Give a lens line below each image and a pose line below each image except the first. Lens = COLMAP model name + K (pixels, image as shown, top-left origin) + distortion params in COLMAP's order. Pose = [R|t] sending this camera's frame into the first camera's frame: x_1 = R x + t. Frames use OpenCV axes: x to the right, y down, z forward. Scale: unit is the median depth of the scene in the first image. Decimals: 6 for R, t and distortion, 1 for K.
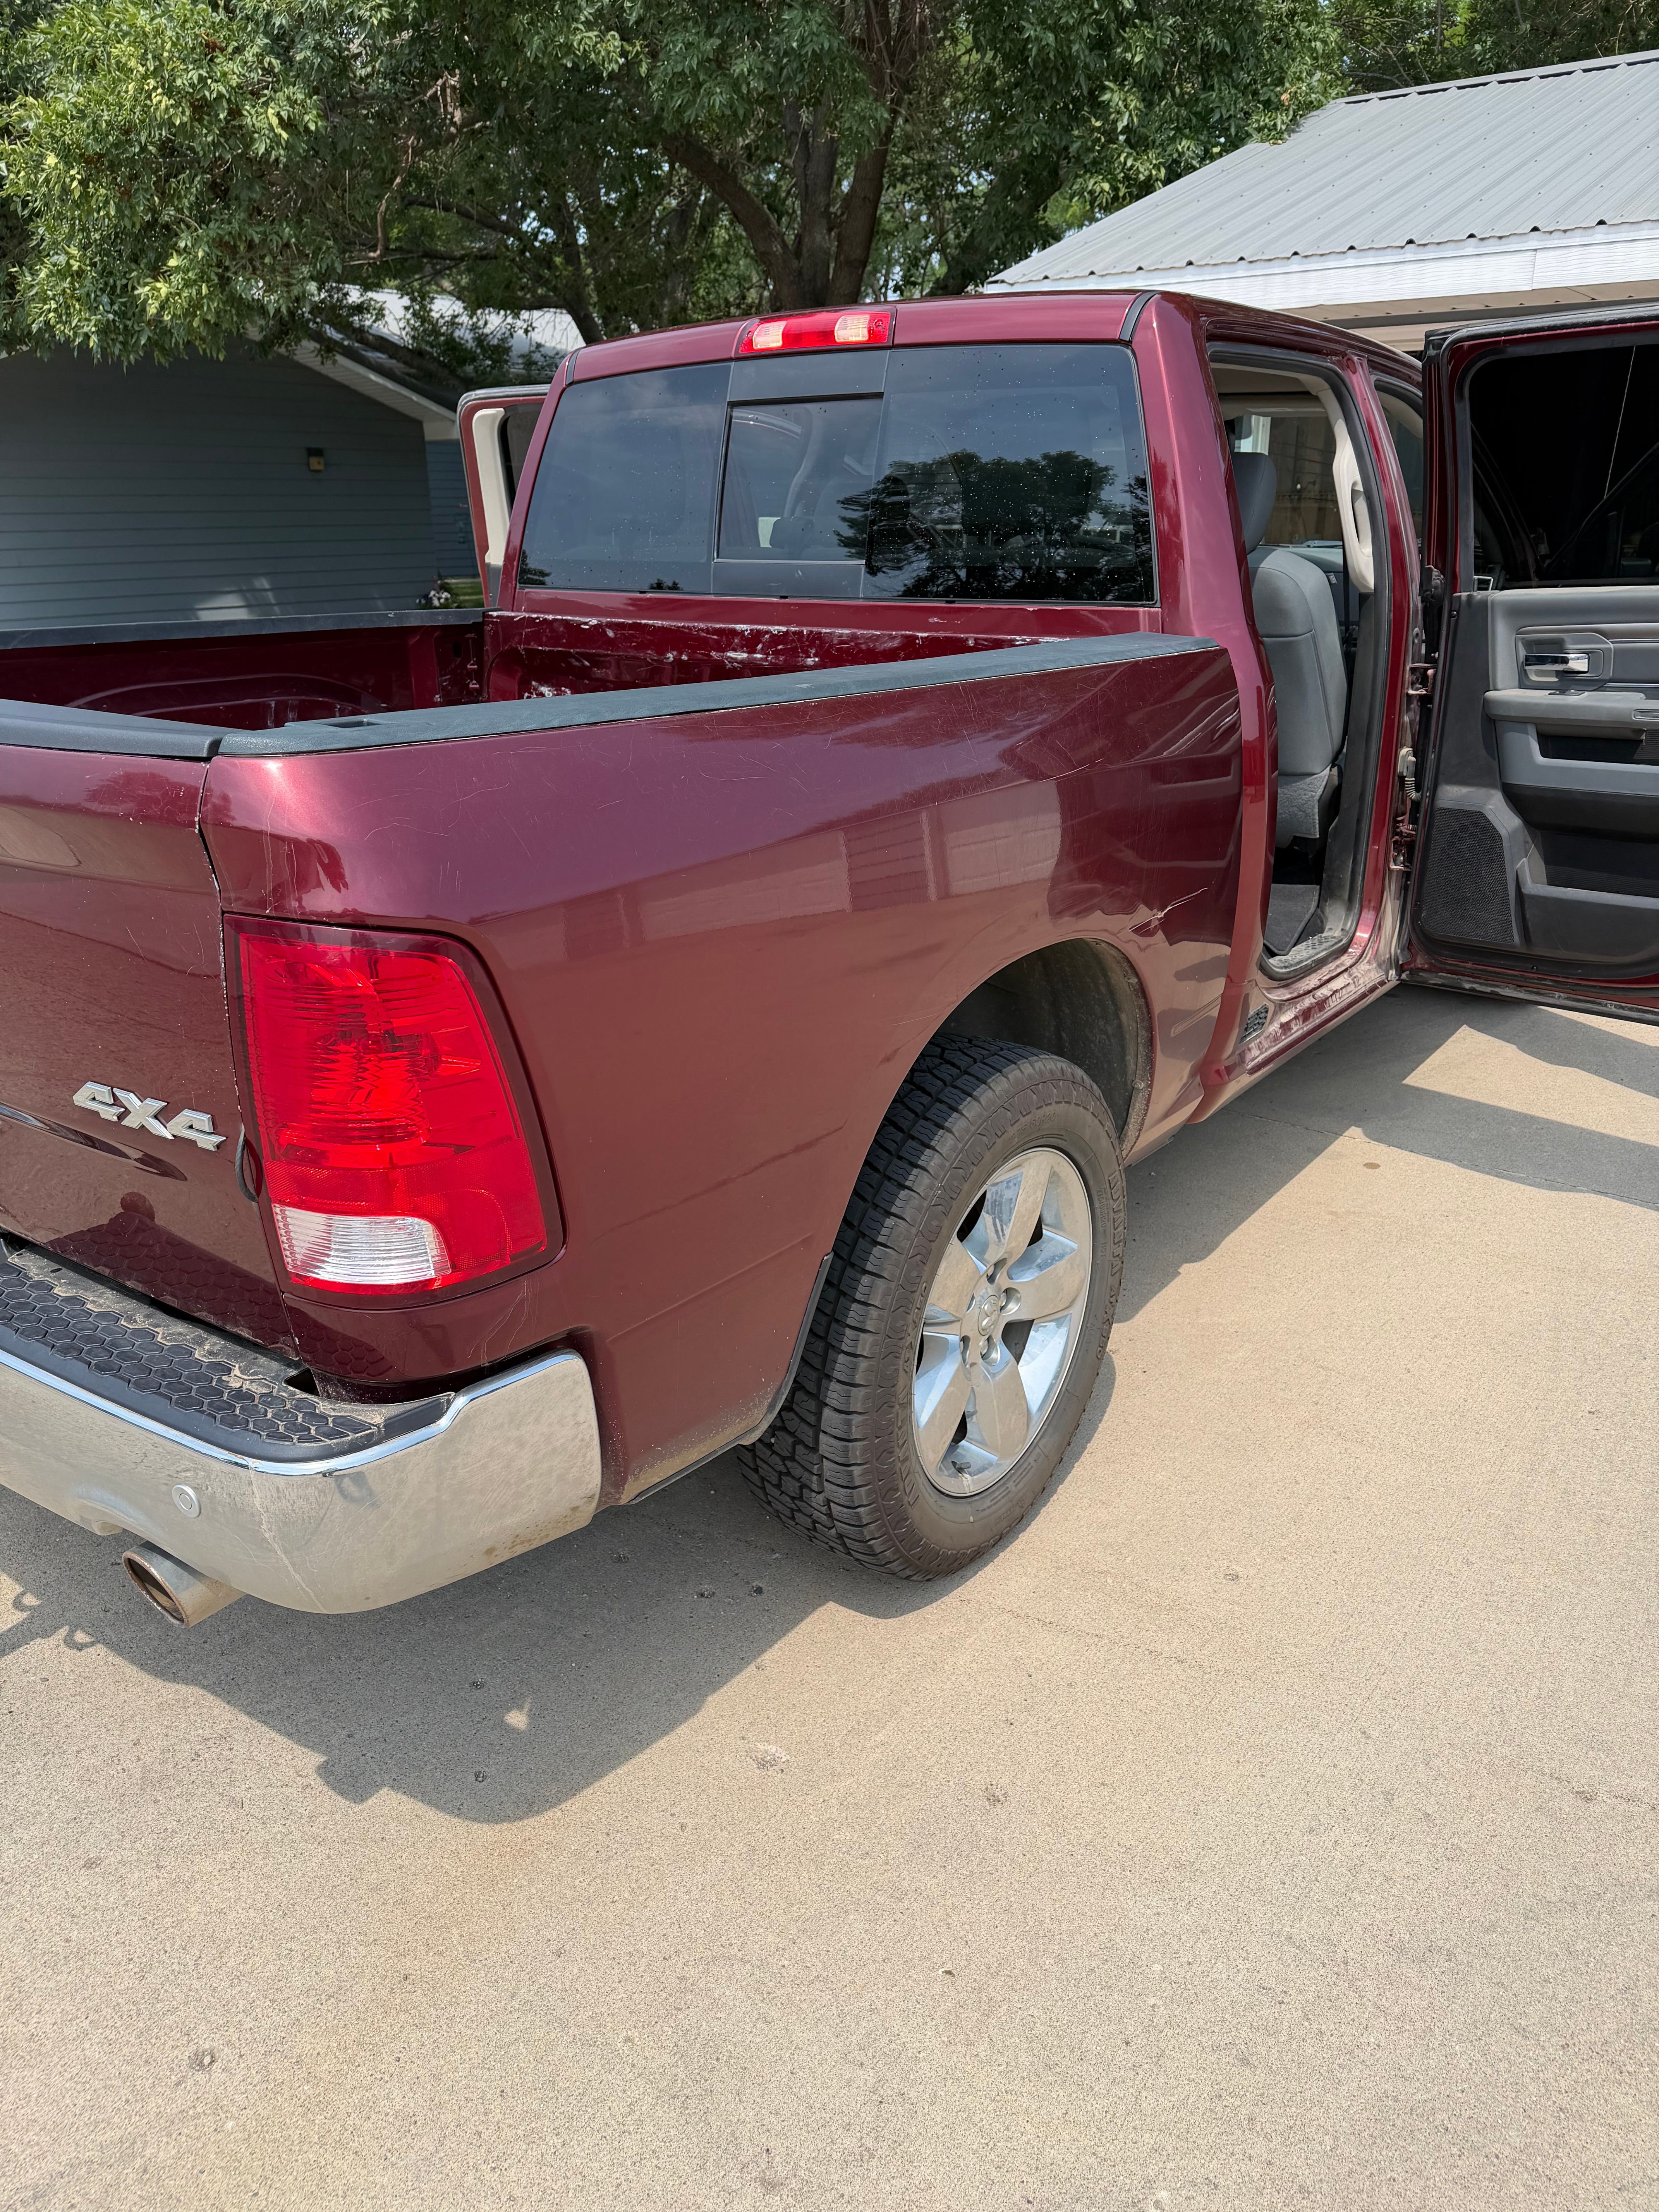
lens RADIAL K [[1554.0, 0, 831.8], [0, 1554.0, 1119.4], [0, 0, 1]] dist [-0.001511, -0.013951]
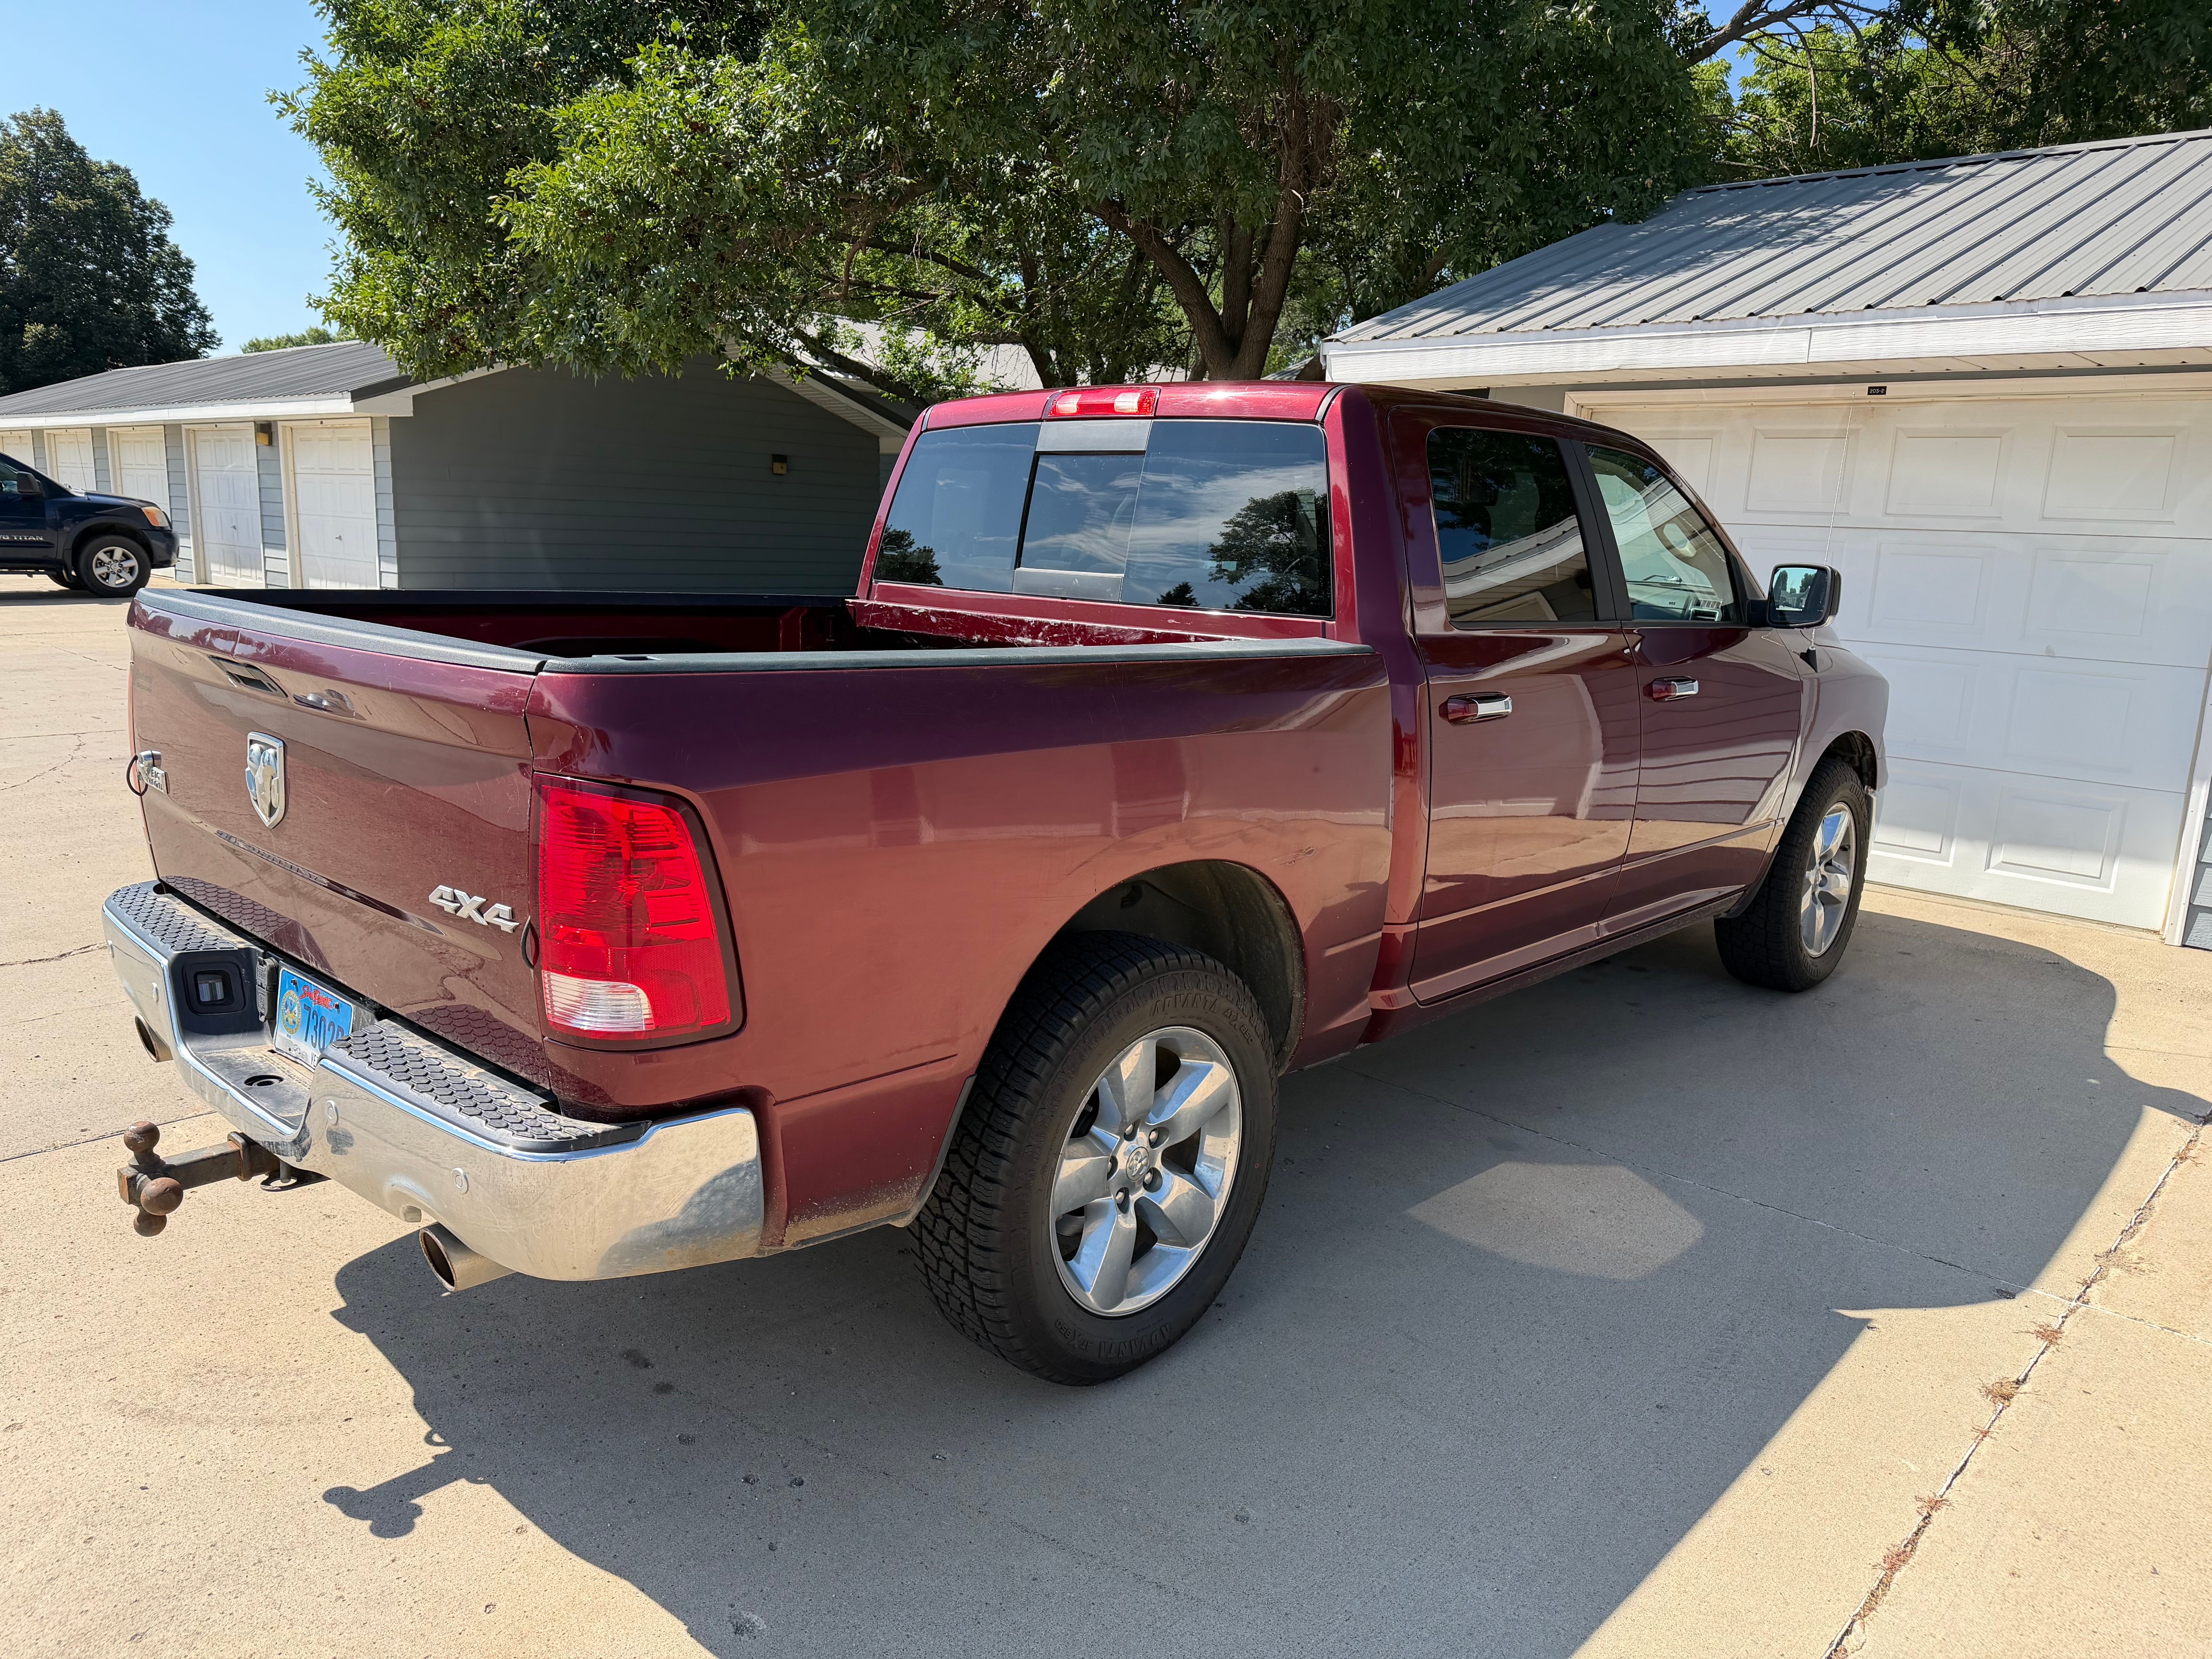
lens RADIAL K [[1554.0, 0, 1114.1], [0, 1554.0, 793.4], [0, 0, 1]] dist [-0.001511, -0.013951]
pose [[0.993700, 0.058613, -0.095528, 0.161739], [-0.076460, 0.977729, -0.195446, 0.071444], [0.081945, 0.201519, 0.976051, -0.223440]]
